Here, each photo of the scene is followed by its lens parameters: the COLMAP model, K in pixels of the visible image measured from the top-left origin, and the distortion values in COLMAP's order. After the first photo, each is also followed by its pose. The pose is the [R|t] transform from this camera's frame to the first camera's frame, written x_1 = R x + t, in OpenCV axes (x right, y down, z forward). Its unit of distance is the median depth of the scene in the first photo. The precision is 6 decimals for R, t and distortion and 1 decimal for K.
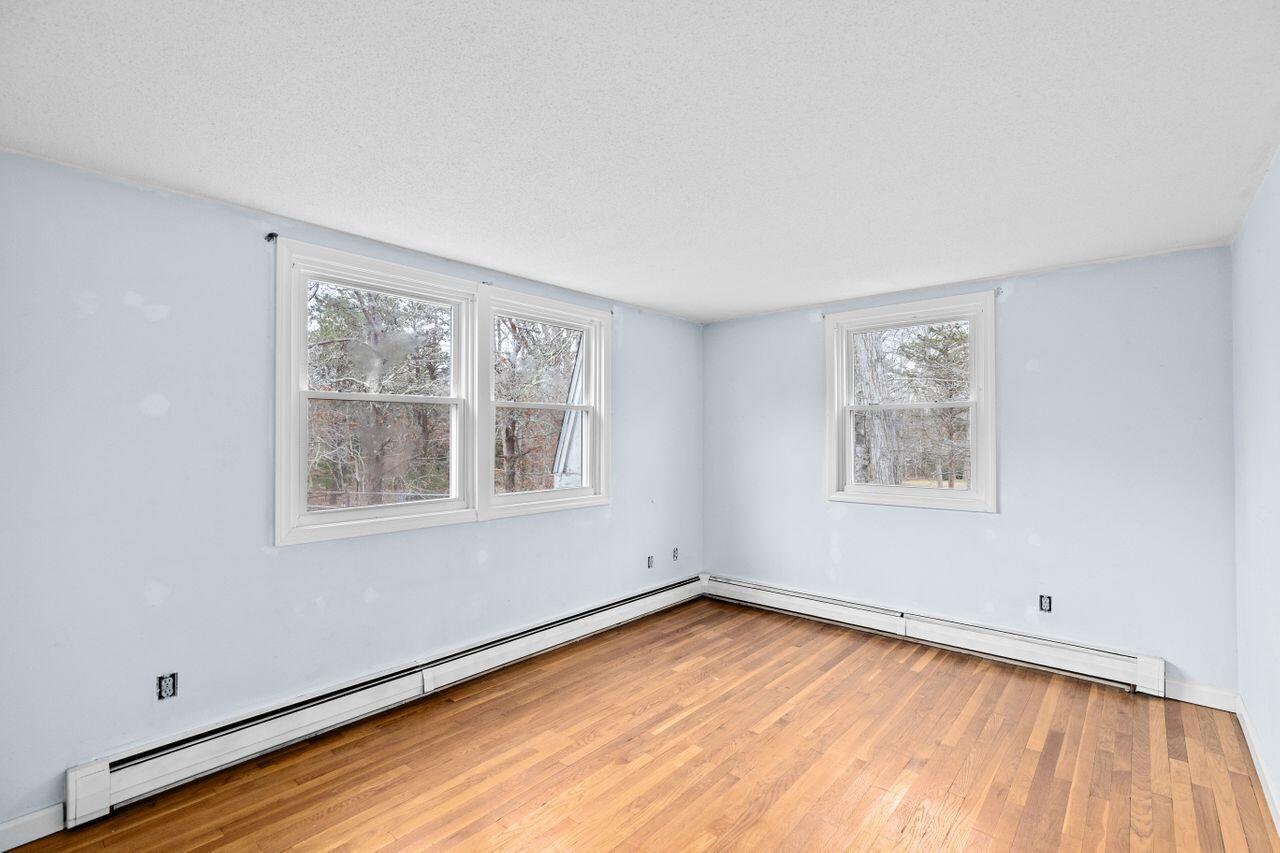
lens RADIAL K [[571.7, 0, 645.9], [0, 571.7, 427.6], [0, 0, 1]] dist [0.013118, 0.000126]
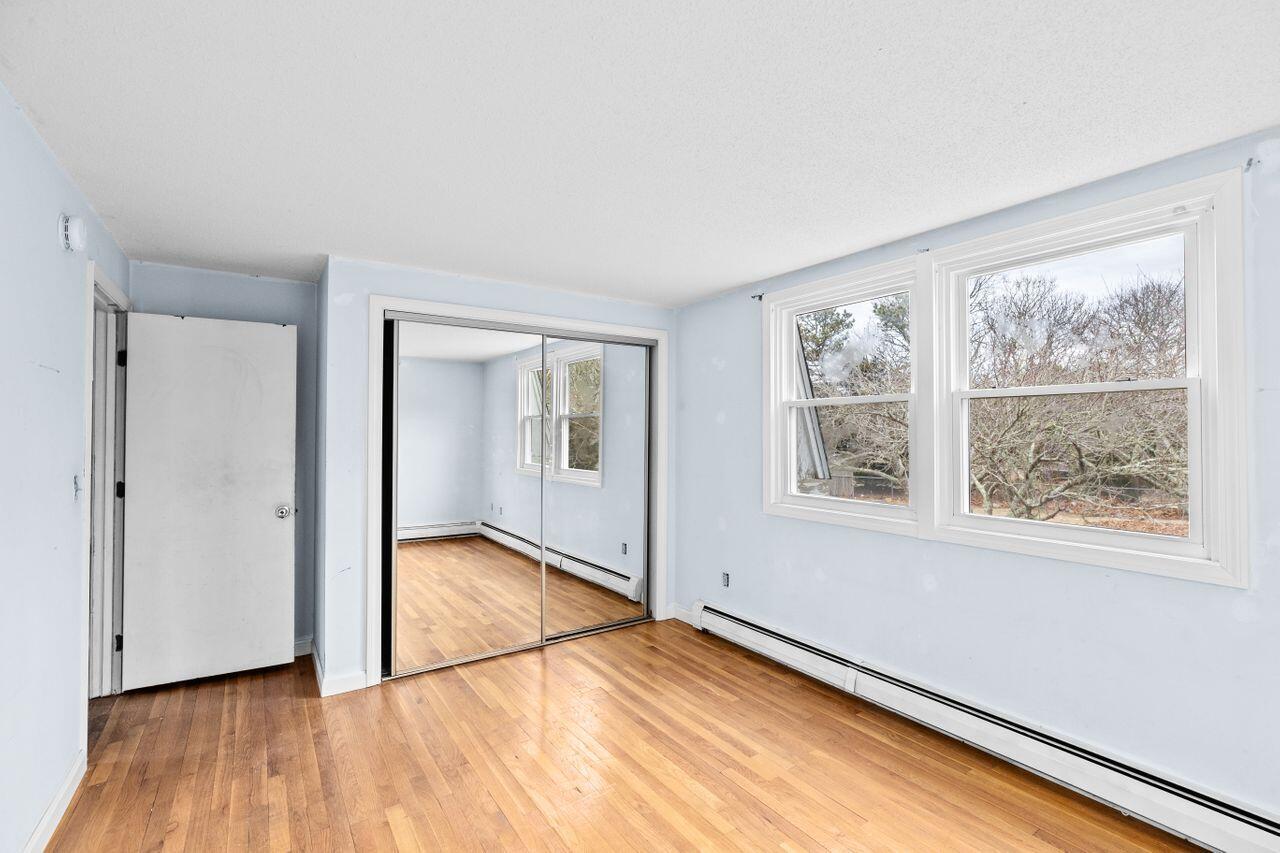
lens RADIAL K [[571.7, 0, 645.6], [0, 571.7, 430.6], [0, 0, 1]] dist [0.013118, 0.000126]
pose [[-0.237406, -0.012089, -0.971335, 0.765399], [0.005314, 0.999891, -0.013743, 0.020011], [0.971396, -0.008425, -0.237316, 1.003170]]
